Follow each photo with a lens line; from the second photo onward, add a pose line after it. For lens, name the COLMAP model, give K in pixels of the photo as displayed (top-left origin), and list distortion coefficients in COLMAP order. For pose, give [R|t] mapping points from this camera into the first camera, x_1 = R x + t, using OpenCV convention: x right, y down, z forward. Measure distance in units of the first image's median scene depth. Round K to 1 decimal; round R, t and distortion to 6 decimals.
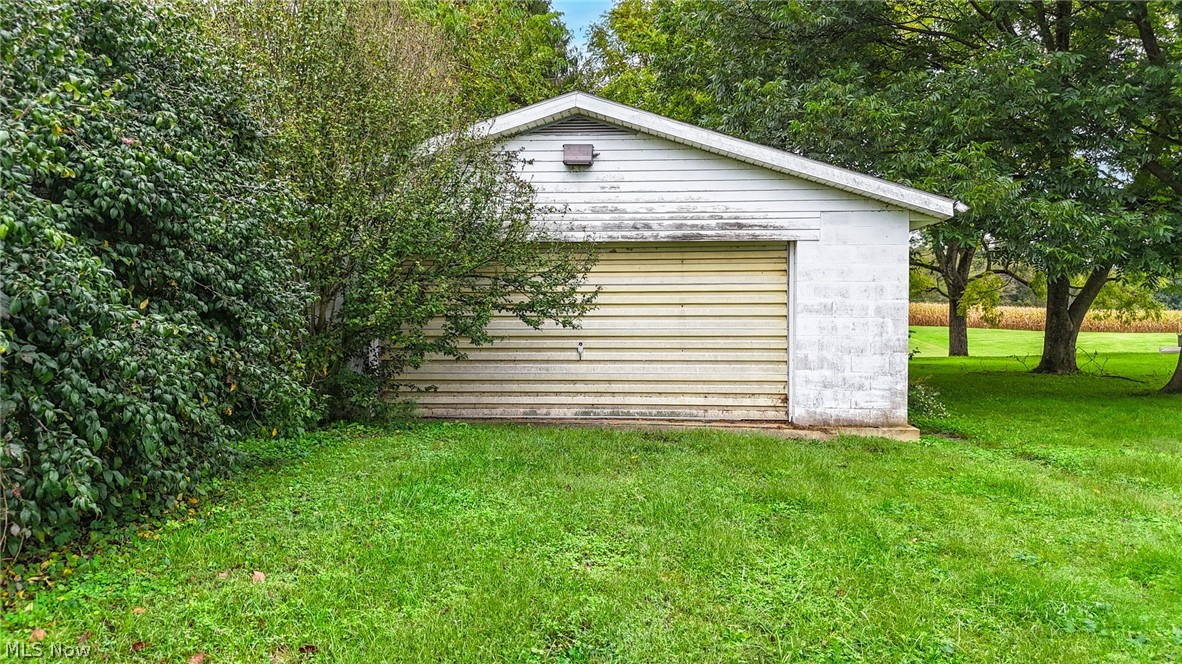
lens RADIAL K [[871.1, 0, 584.4], [0, 871.1, 328.7], [0, 0, 1]] dist [0.079135, -0.132178]
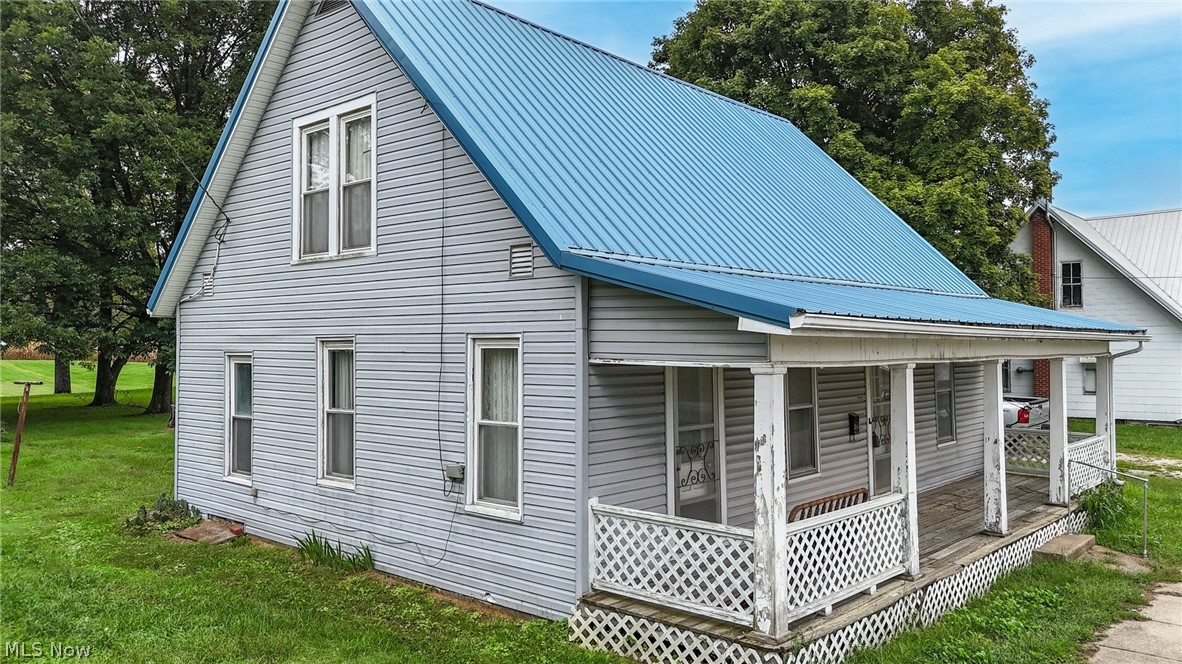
lens RADIAL K [[884.8, 0, 590.9], [0, 884.8, 325.0], [0, 0, 1]] dist [0.061047, -0.046339]
pose [[0.626271, 0.015064, 0.779460, -0.449962], [0.009864, 0.999580, -0.027244, -0.099017], [-0.779543, 0.024750, 0.625860, -1.666843]]
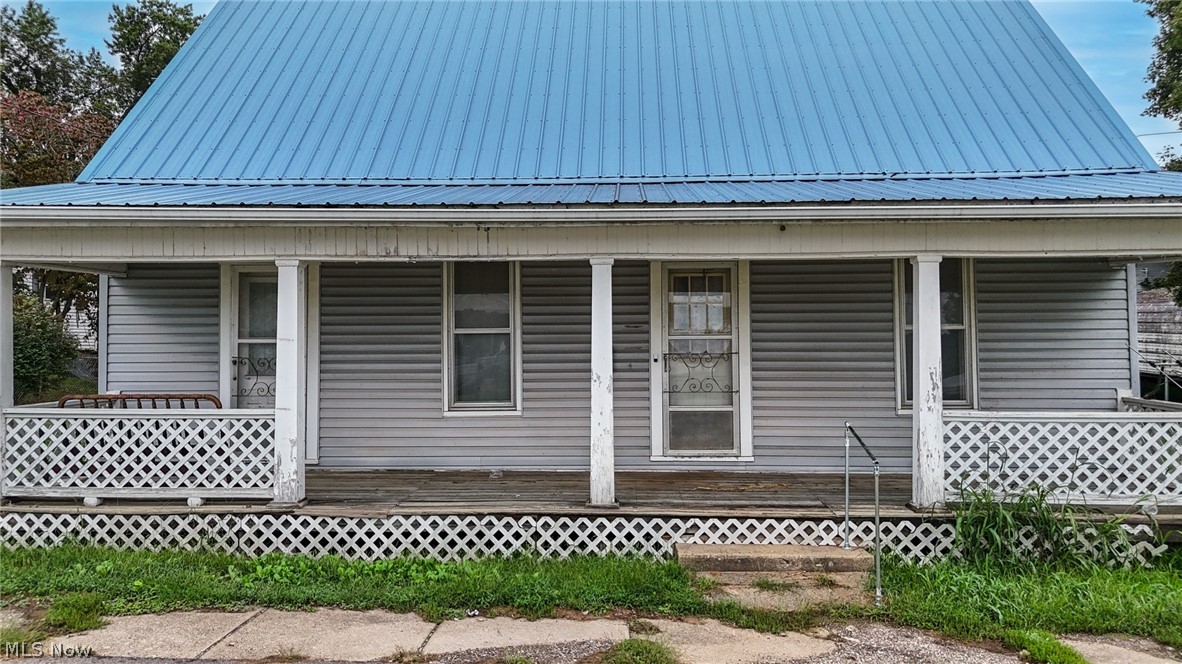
lens RADIAL K [[884.8, 0, 590.9], [0, 884.8, 325.0], [0, 0, 1]] dist [0.061047, -0.046339]
pose [[0.999905, -0.005475, 0.012620, 0.678283], [0.005480, 0.999985, -0.000386, -0.025154], [-0.012618, 0.000455, 0.999920, -2.116703]]
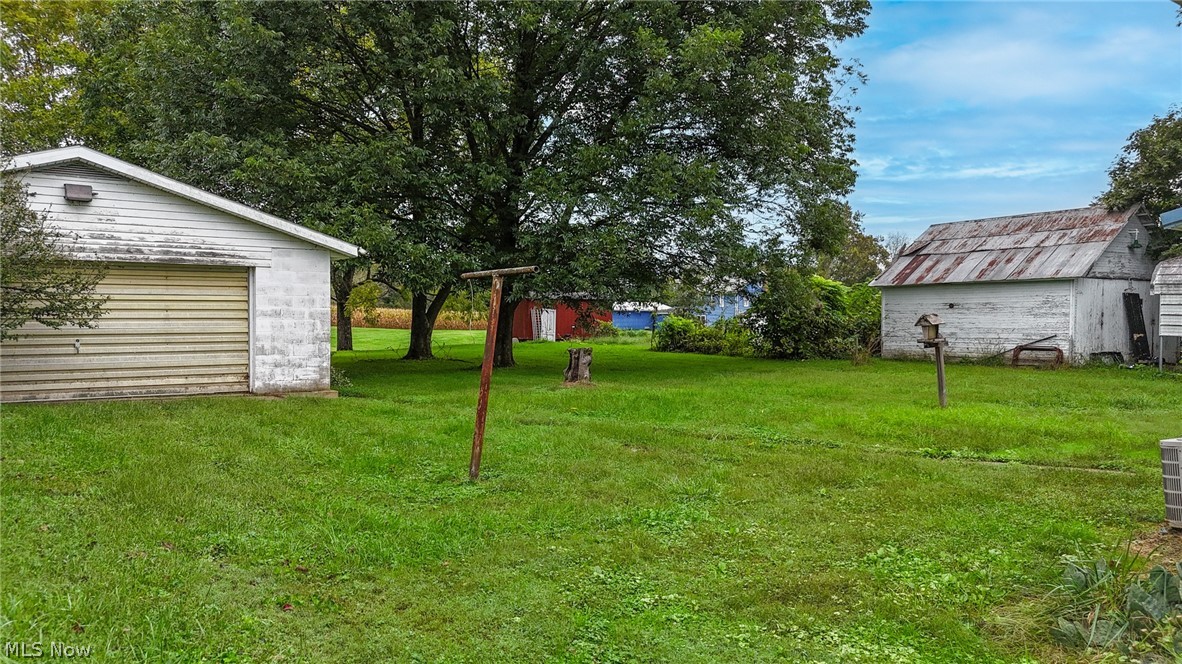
lens RADIAL K [[873.3, 0, 592.8], [0, 873.3, 324.6], [0, 0, 1]] dist [0.079285, -0.070495]
pose [[0.774192, -0.005681, 0.632925, -0.247843], [0.008703, 0.999961, -0.001671, 0.002846], [-0.632891, 0.006802, 0.774211, -0.479971]]
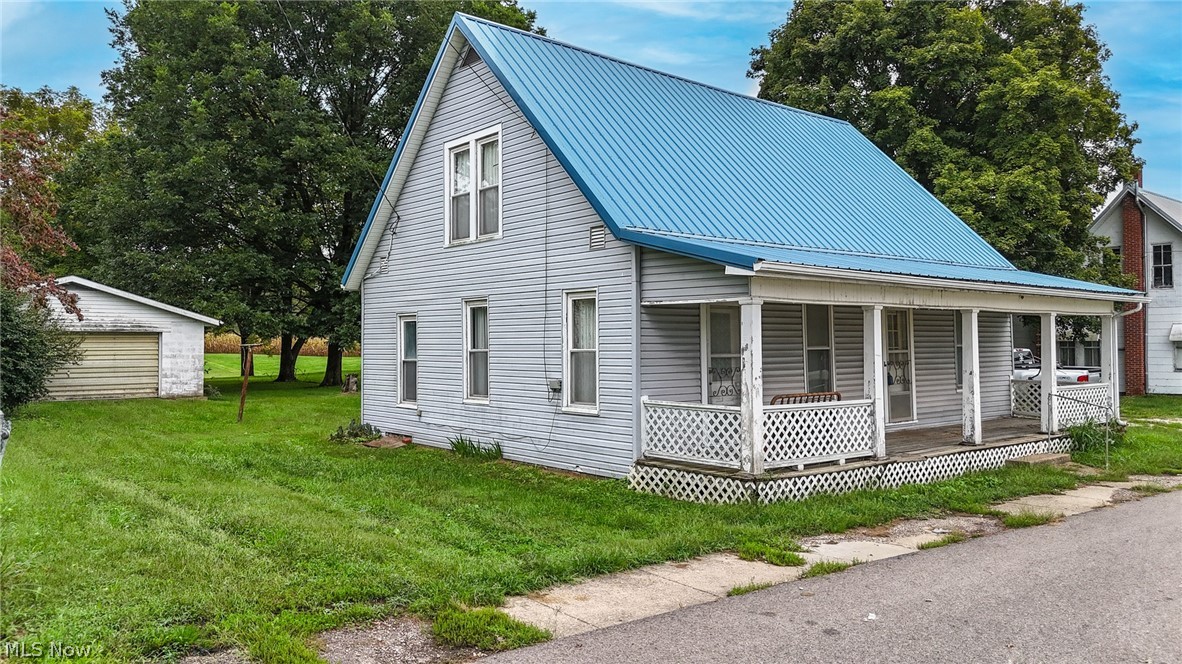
lens RADIAL K [[873.3, 0, 592.8], [0, 873.3, 324.6], [0, 0, 1]] dist [0.079285, -0.070495]
pose [[0.731646, 0.010810, 0.681599, -0.669914], [0.011754, 0.999526, -0.028470, -0.027022], [-0.681584, 0.028842, 0.731172, -1.973348]]
